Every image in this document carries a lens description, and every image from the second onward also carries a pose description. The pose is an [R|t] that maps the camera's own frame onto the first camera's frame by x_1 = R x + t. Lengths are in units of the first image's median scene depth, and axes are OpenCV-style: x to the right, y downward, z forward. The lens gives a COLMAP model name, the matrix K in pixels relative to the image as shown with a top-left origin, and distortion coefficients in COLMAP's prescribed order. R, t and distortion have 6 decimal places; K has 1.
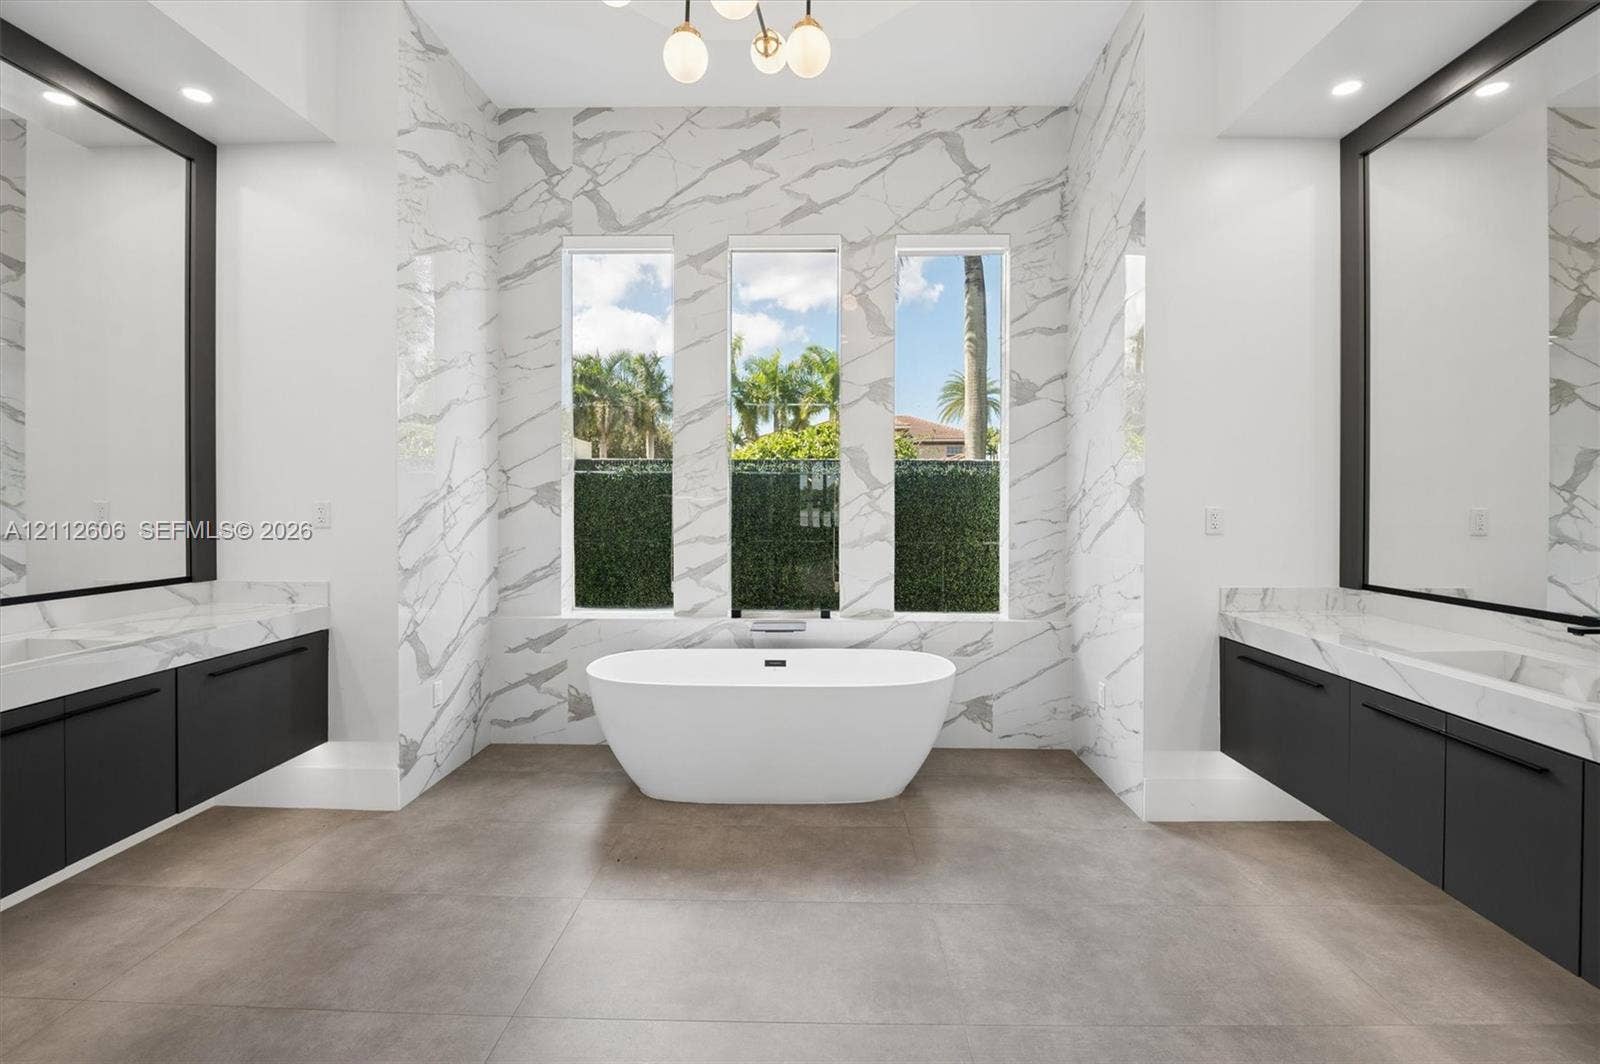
lens RADIAL K [[750.8, 0, 798.2], [0, 750.8, 515.0], [0, 0, 1]] dist [-0.009914, -0.000324]
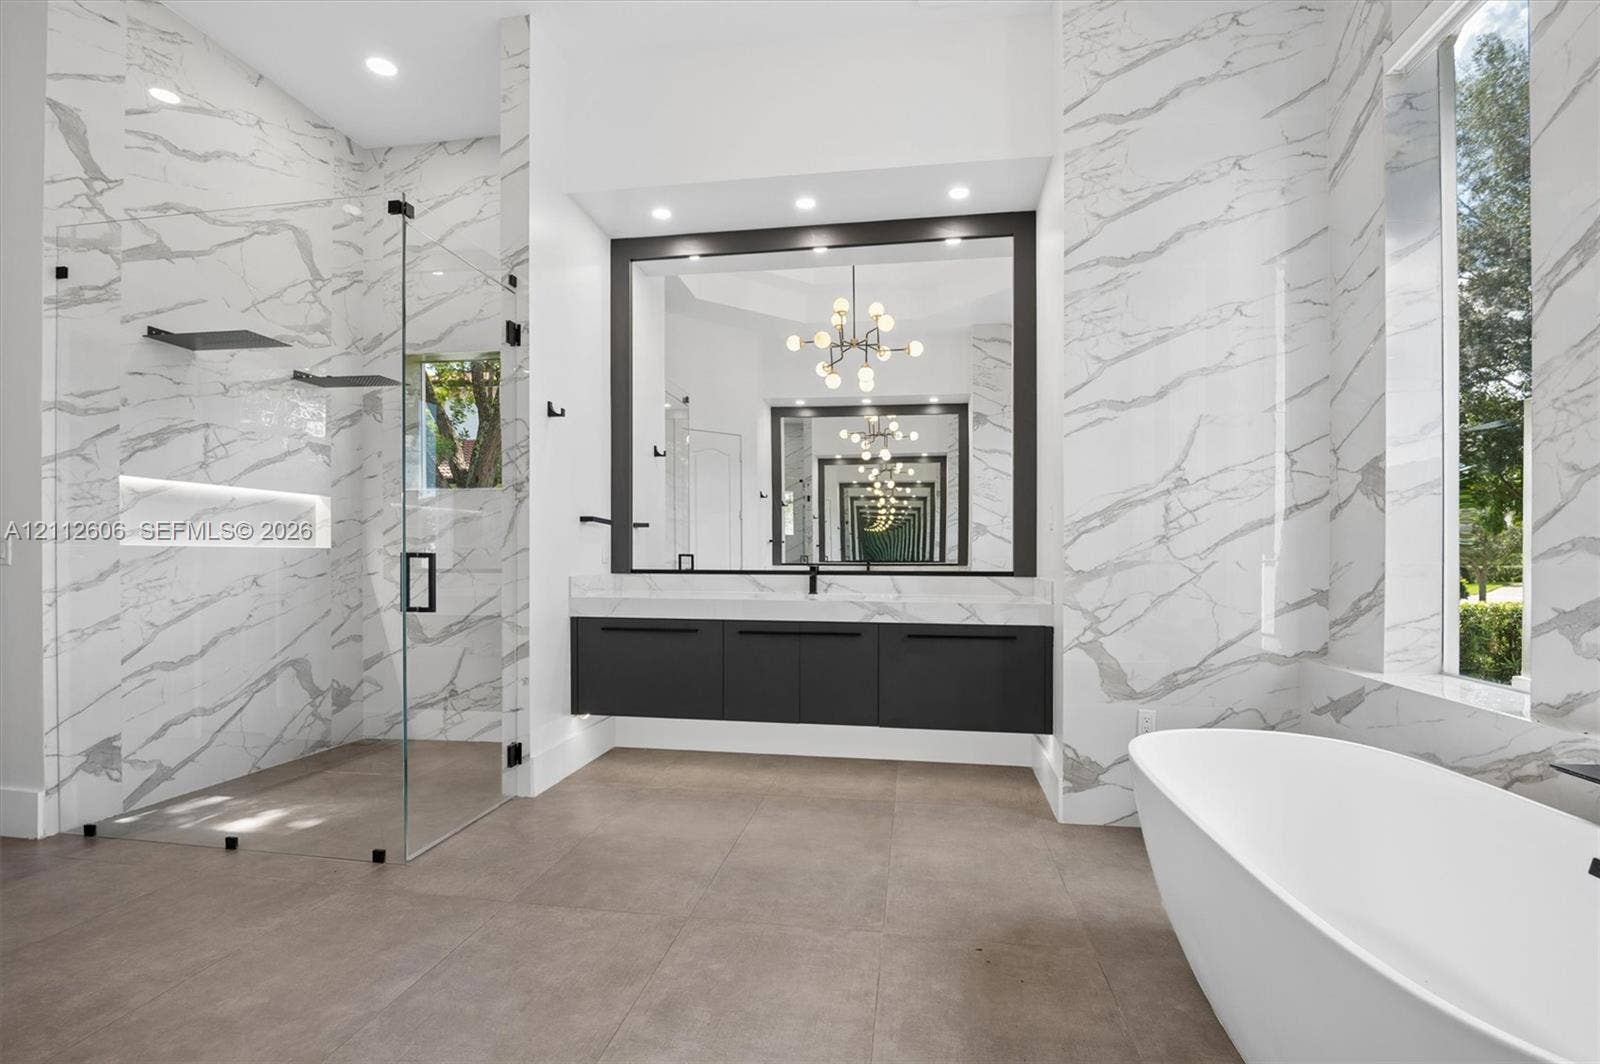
lens RADIAL K [[756.8, 0, 798.5], [0, 756.8, 560.3], [0, 0, 1]] dist [-0.020345, -0.000660]
pose [[-0.138734, 0.004375, -0.990320, 0.471904], [-0.017501, 0.999823, 0.006869, 0.061507], [0.990175, 0.018285, -0.138633, 0.819218]]
